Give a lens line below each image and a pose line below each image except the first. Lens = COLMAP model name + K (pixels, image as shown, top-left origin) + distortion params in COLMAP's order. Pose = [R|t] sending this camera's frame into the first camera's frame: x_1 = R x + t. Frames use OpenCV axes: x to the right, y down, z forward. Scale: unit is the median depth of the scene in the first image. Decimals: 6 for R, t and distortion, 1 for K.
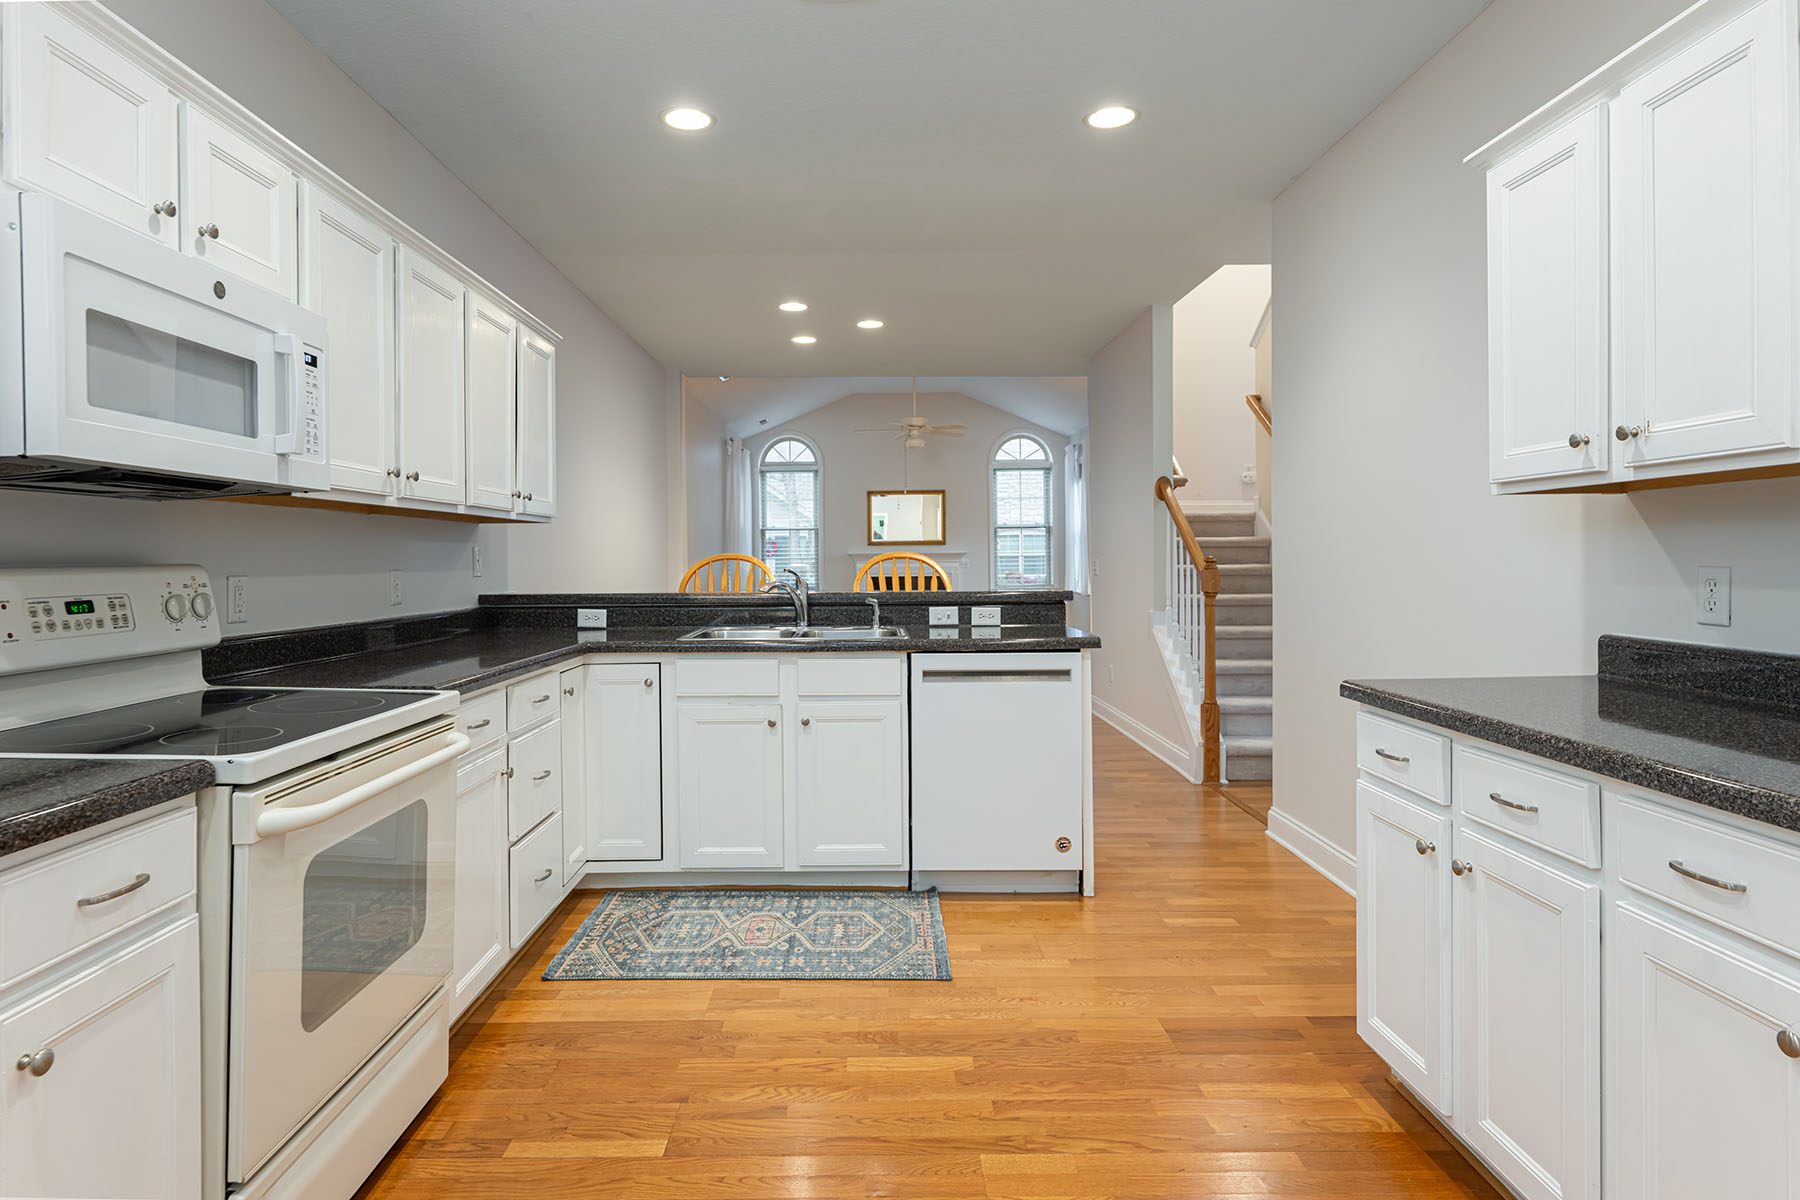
lens RADIAL K [[966.2, 0, 869.7], [0, 966.2, 561.7], [0, 0, 1]] dist [-0.000714, -0.000197]
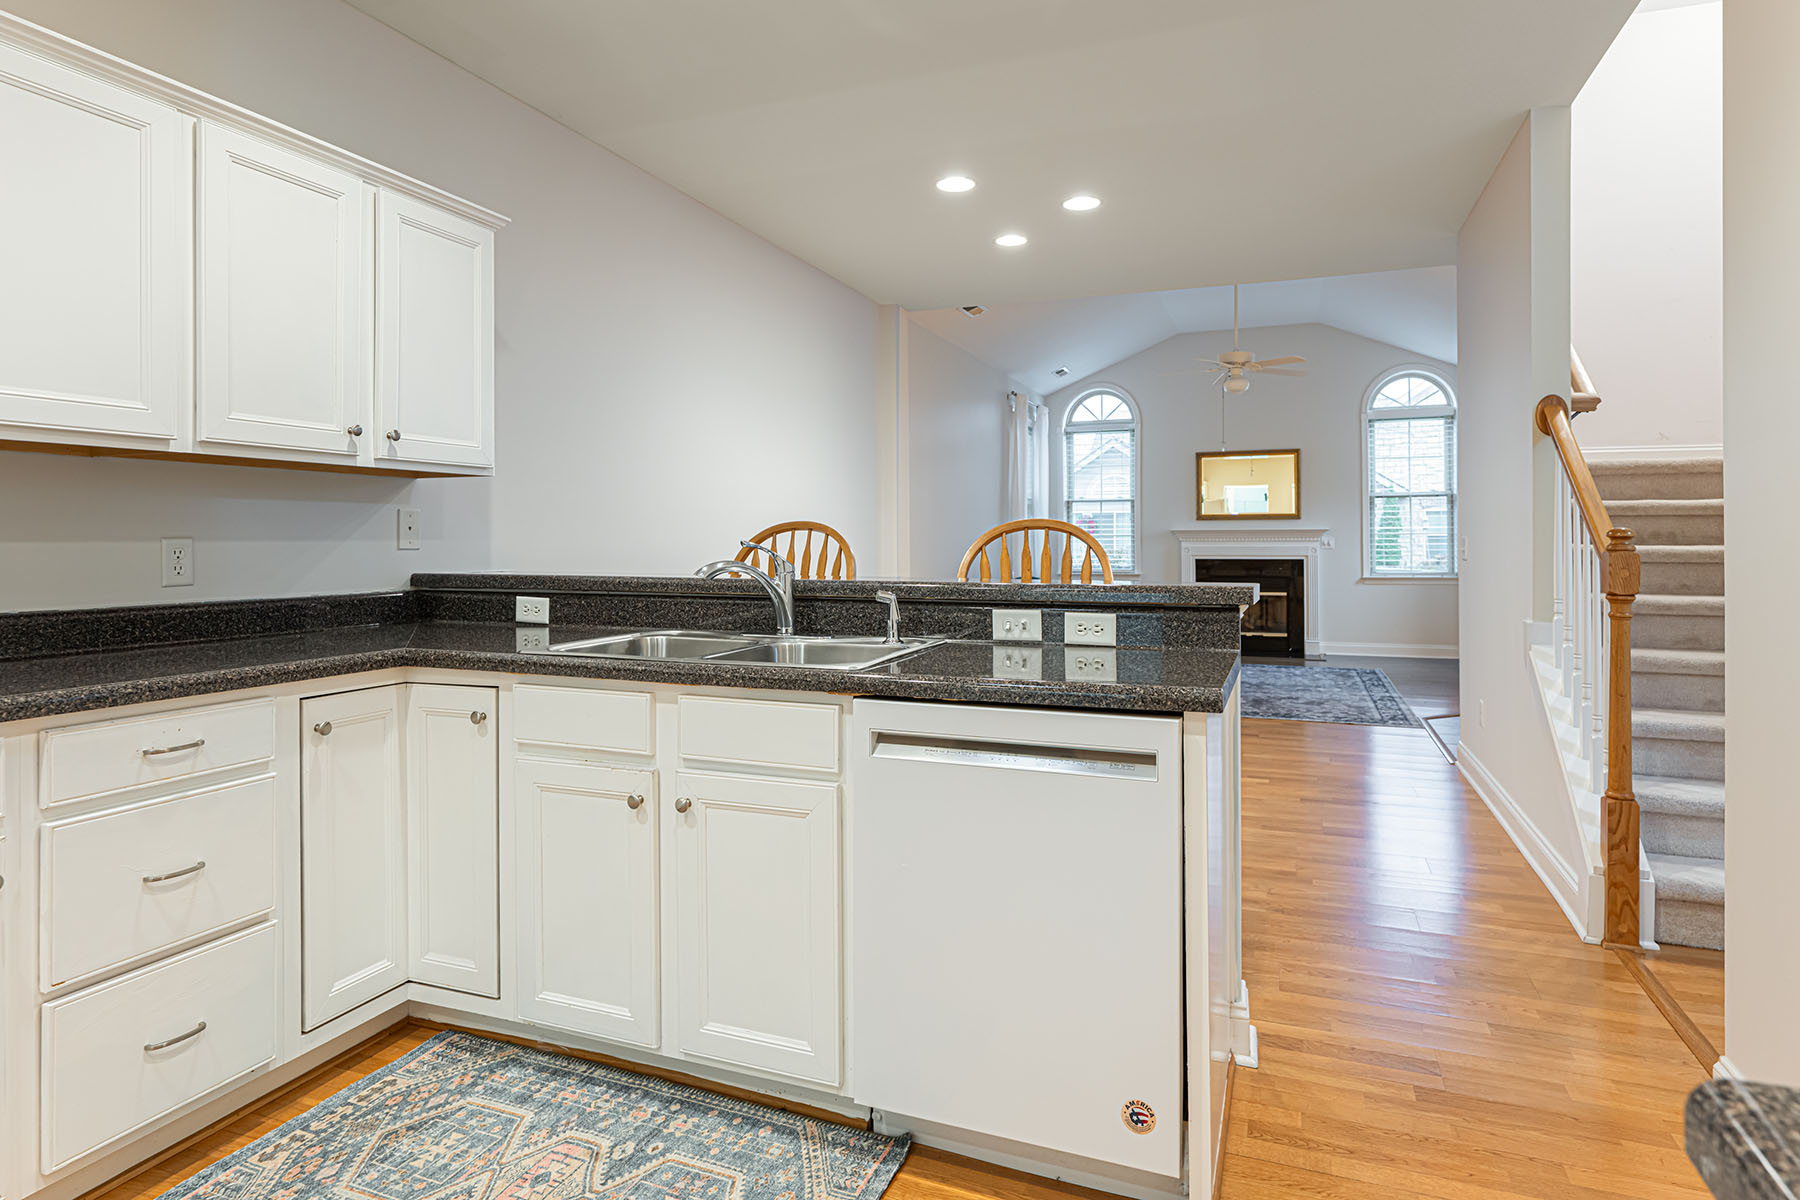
lens RADIAL K [[996.9, 0, 906.9], [0, 996.9, 535.9], [0, 0, 1]] dist [-0.001145, 0.000637]
pose [[0.931467, 0.005108, -0.363790, 0.232081], [-0.007191, 0.999965, -0.004374, 0.005734], [0.363754, 0.006690, 0.931471, 0.421221]]
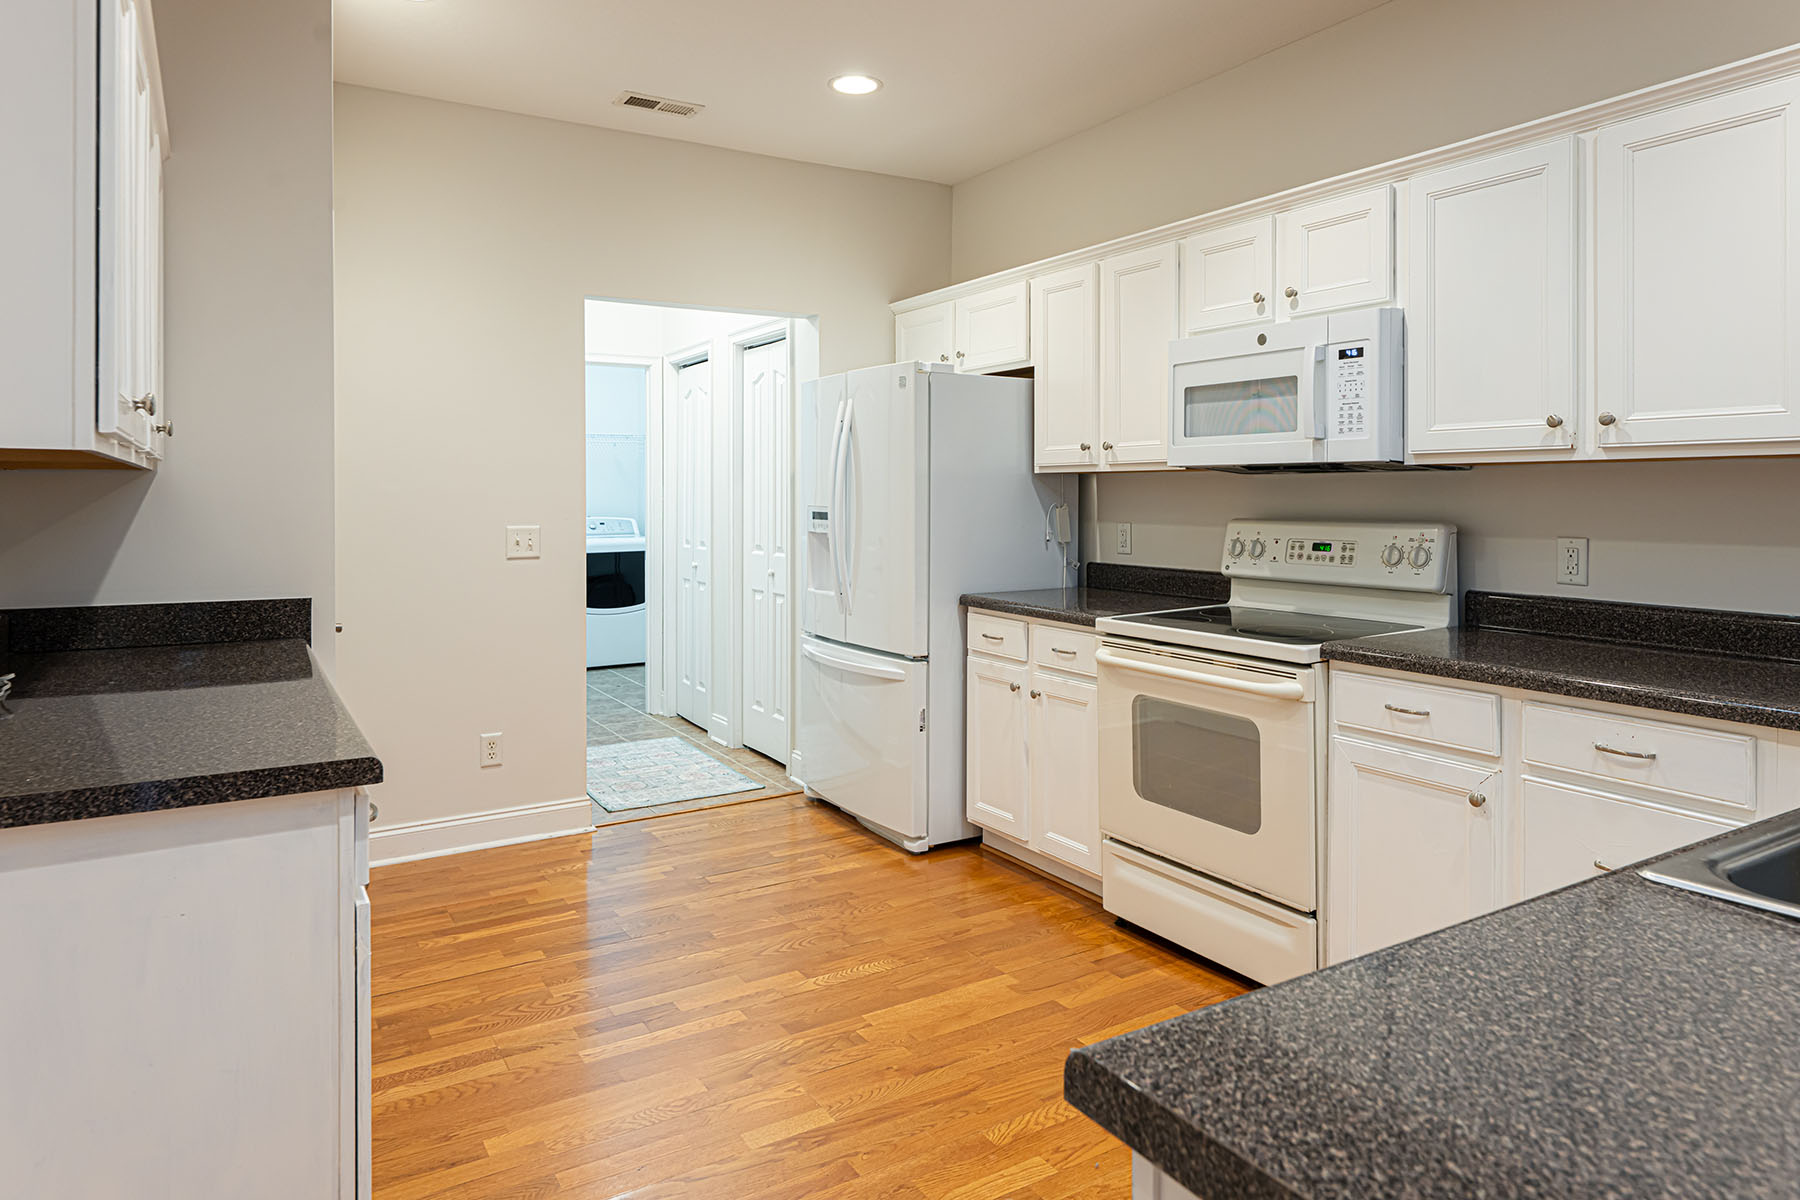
lens RADIAL K [[1094.1, 0, 900.0], [0, 1094.1, 488.3], [0, 0, 1]] dist [-0.000995, -0.000159]
pose [[-0.853283, 0.005264, -0.521421, 0.318949], [0.005038, 0.999986, 0.001850, -0.025322], [0.521423, -0.001049, -0.853298, 0.987220]]
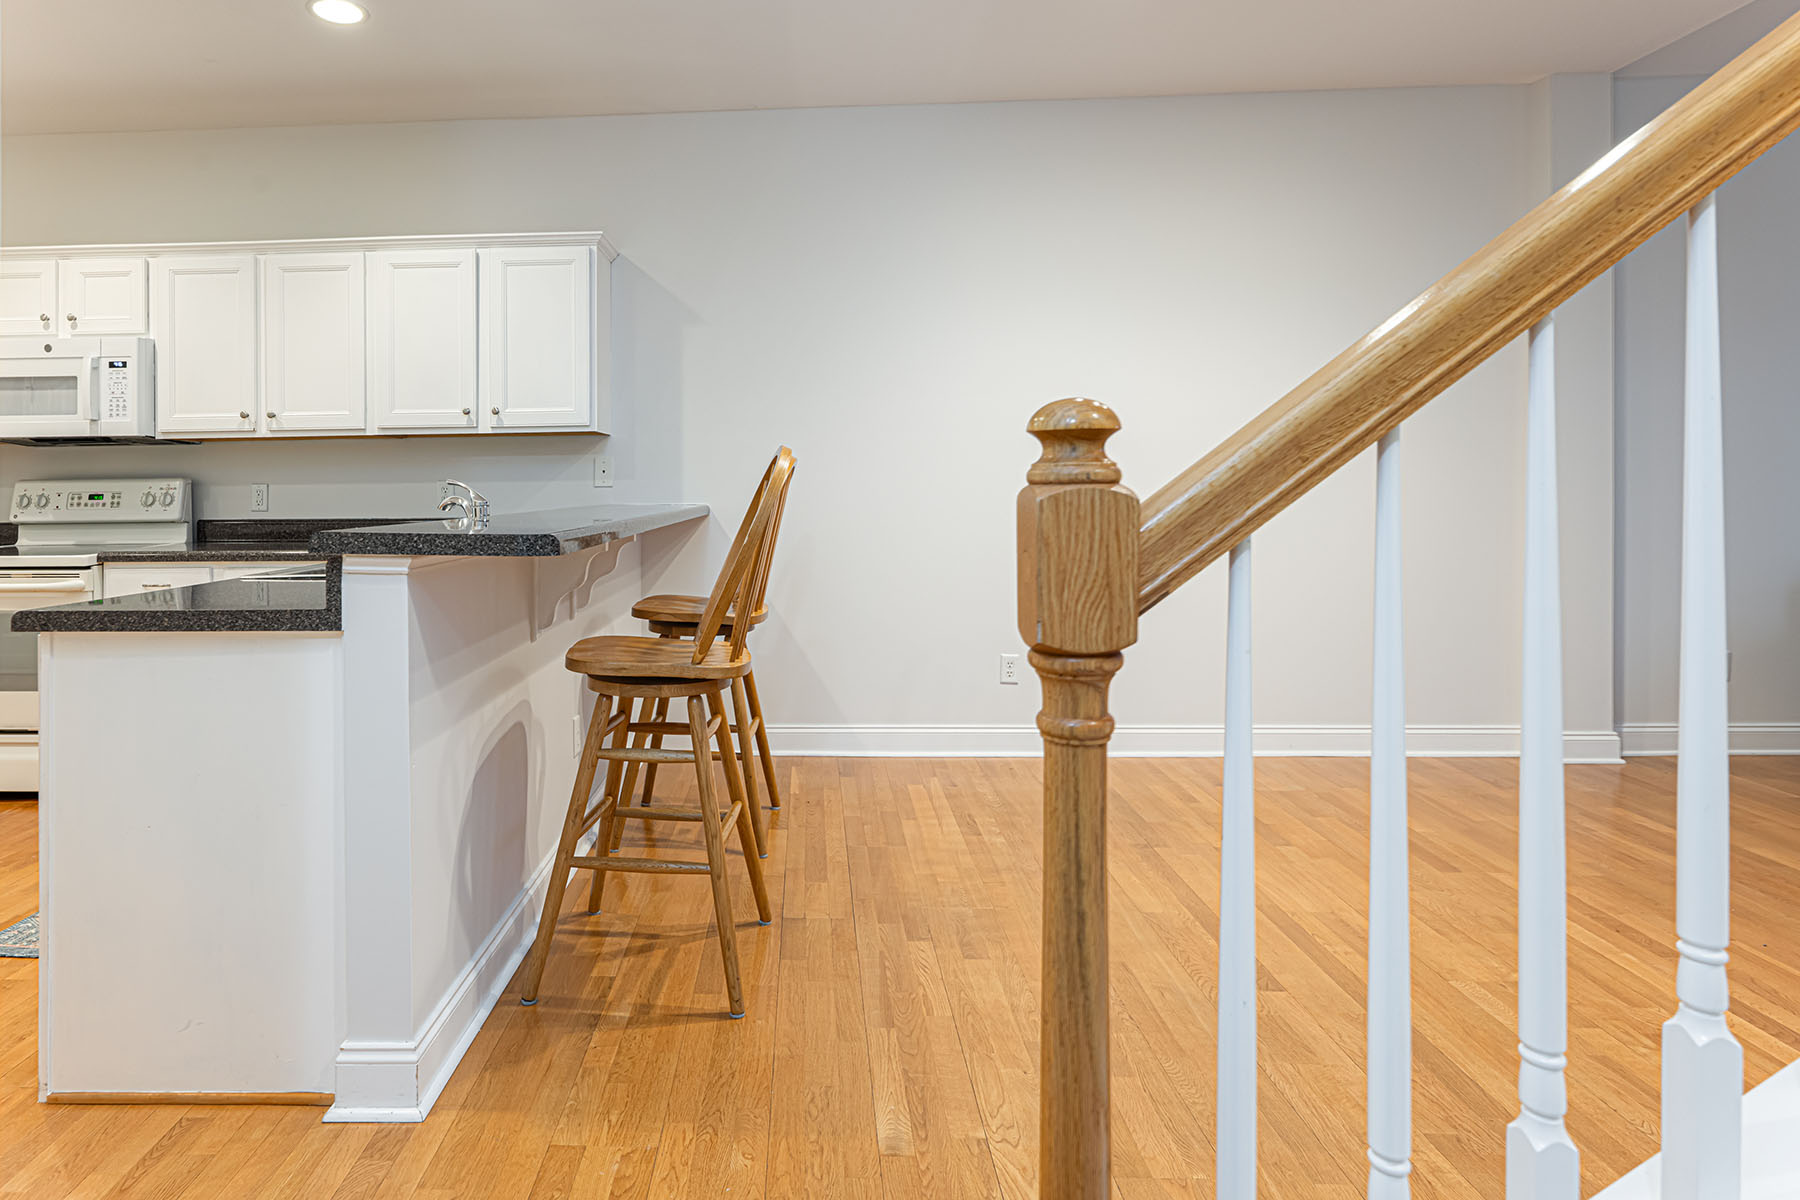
lens RADIAL K [[988.3, 0, 750.5], [0, 988.3, 481.0], [0, 0, 1]] dist [-0.002176, 0.000197]
pose [[-0.059032, 0.003226, -0.998251, 0.636450], [0.008732, 0.999958, 0.002716, 0.007621], [0.998218, -0.008556, -0.059057, 1.215192]]
